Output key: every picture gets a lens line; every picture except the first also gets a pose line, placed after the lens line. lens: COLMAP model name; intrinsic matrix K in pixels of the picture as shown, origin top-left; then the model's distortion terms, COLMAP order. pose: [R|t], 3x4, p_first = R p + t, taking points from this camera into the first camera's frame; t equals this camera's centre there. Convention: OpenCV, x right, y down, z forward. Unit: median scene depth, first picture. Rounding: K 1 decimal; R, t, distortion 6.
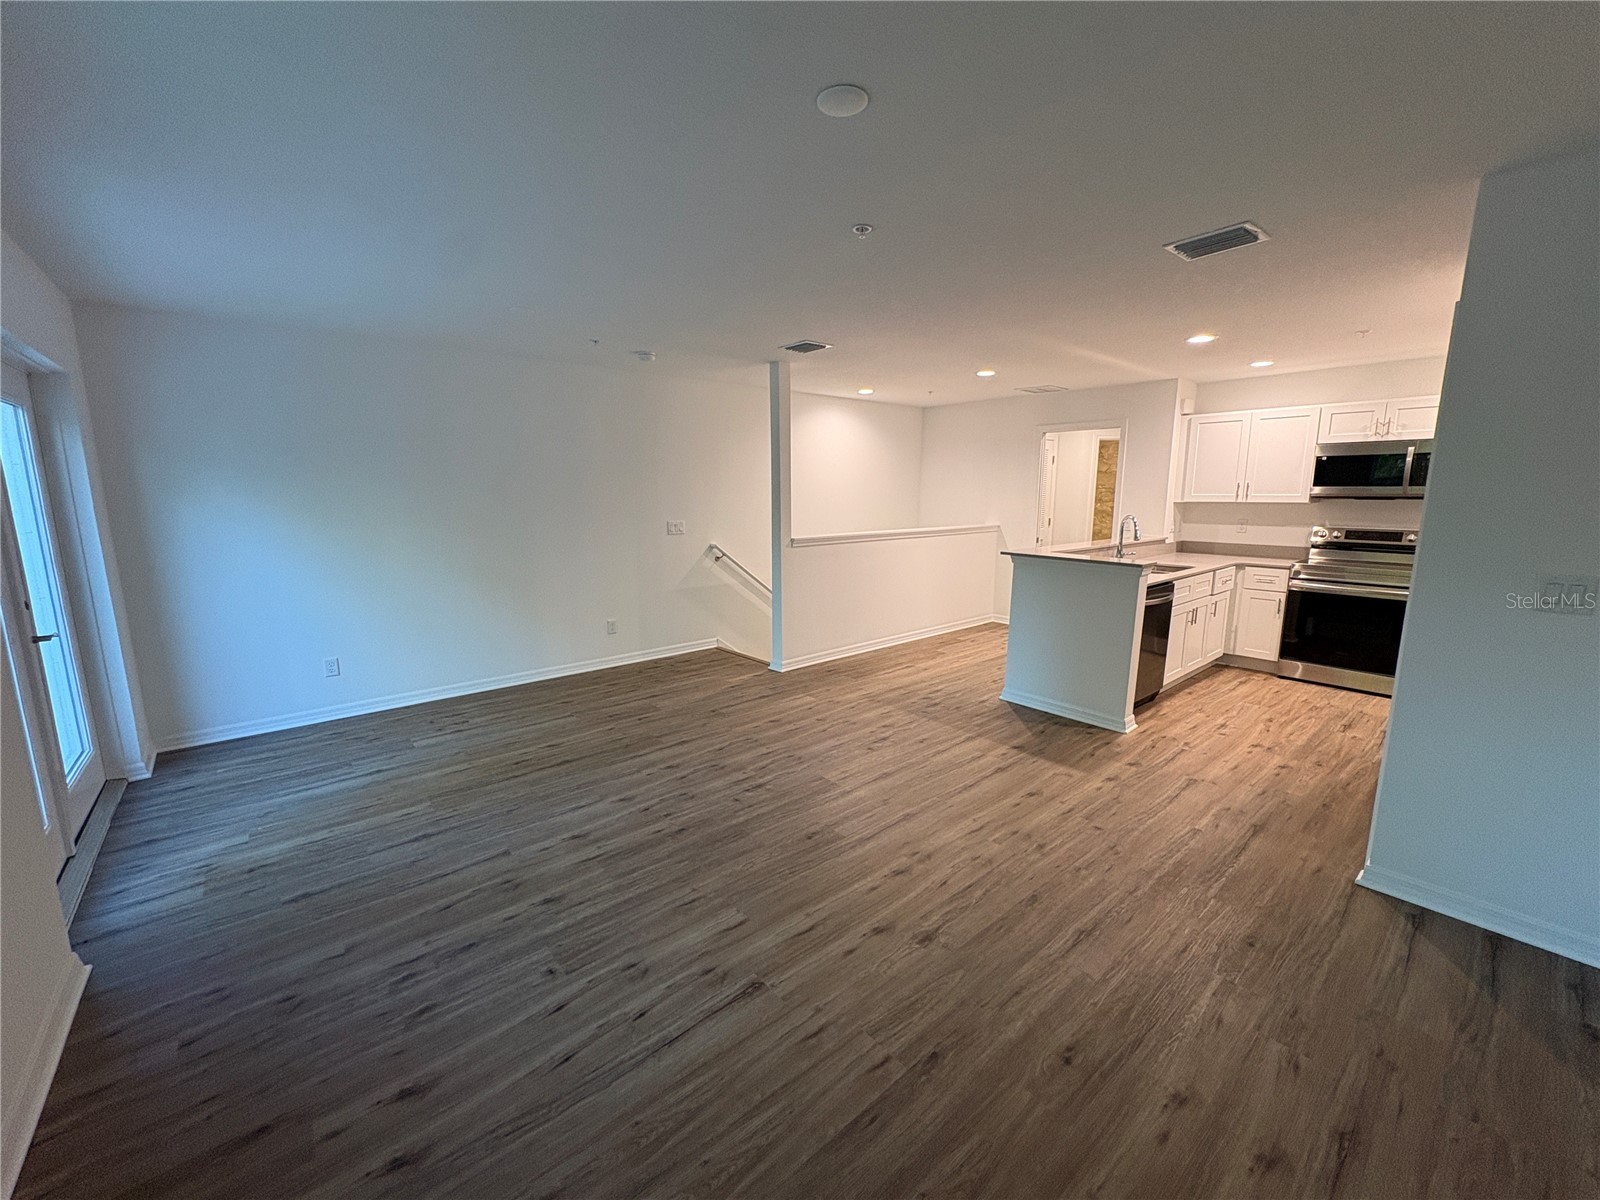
lens RADIAL K [[642.2, 0, 800.0], [0, 642.2, 600.0], [0, 0, 1]] dist [-0.000785, -0.000179]
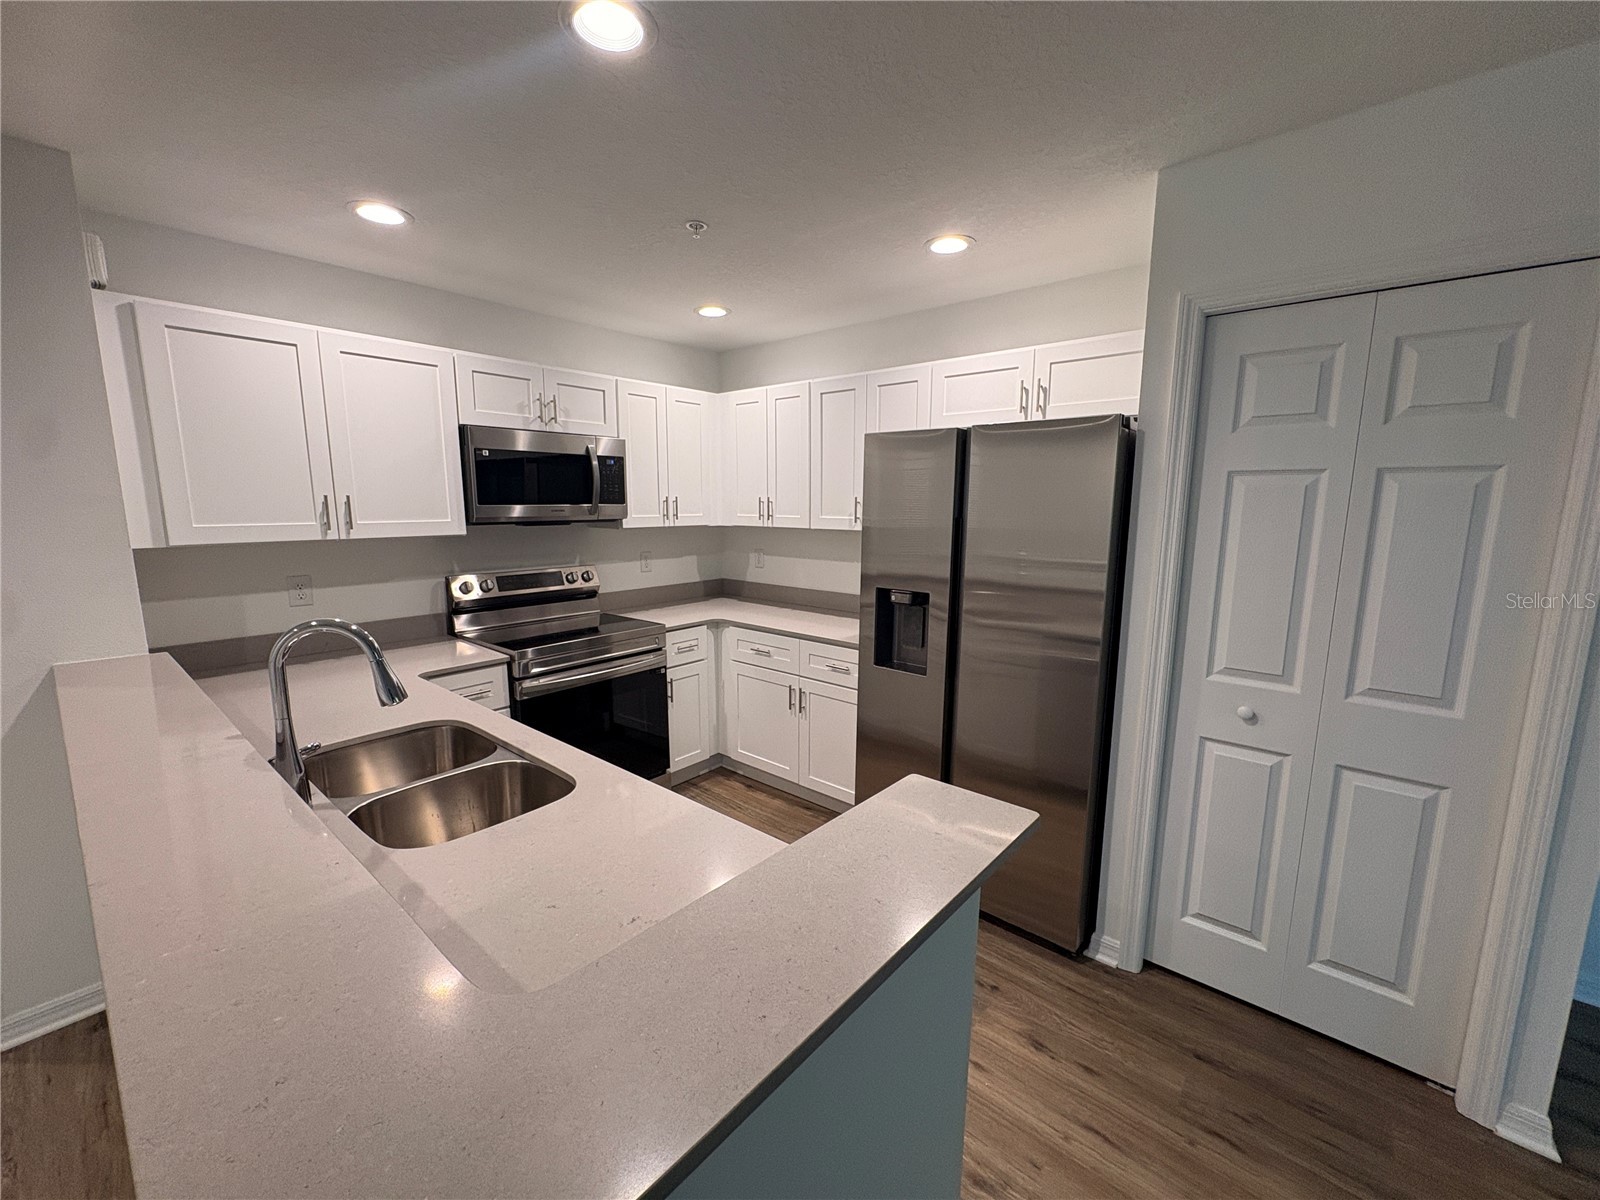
lens RADIAL K [[642.2, 0, 800.0], [0, 642.2, 600.0], [0, 0, 1]] dist [-0.000785, -0.000179]
pose [[-0.153637, -0.151171, 0.976495, 0.219965], [0.161319, 0.971132, 0.175722, -0.147632], [-0.974870, 0.184525, -0.124815, 0.806413]]
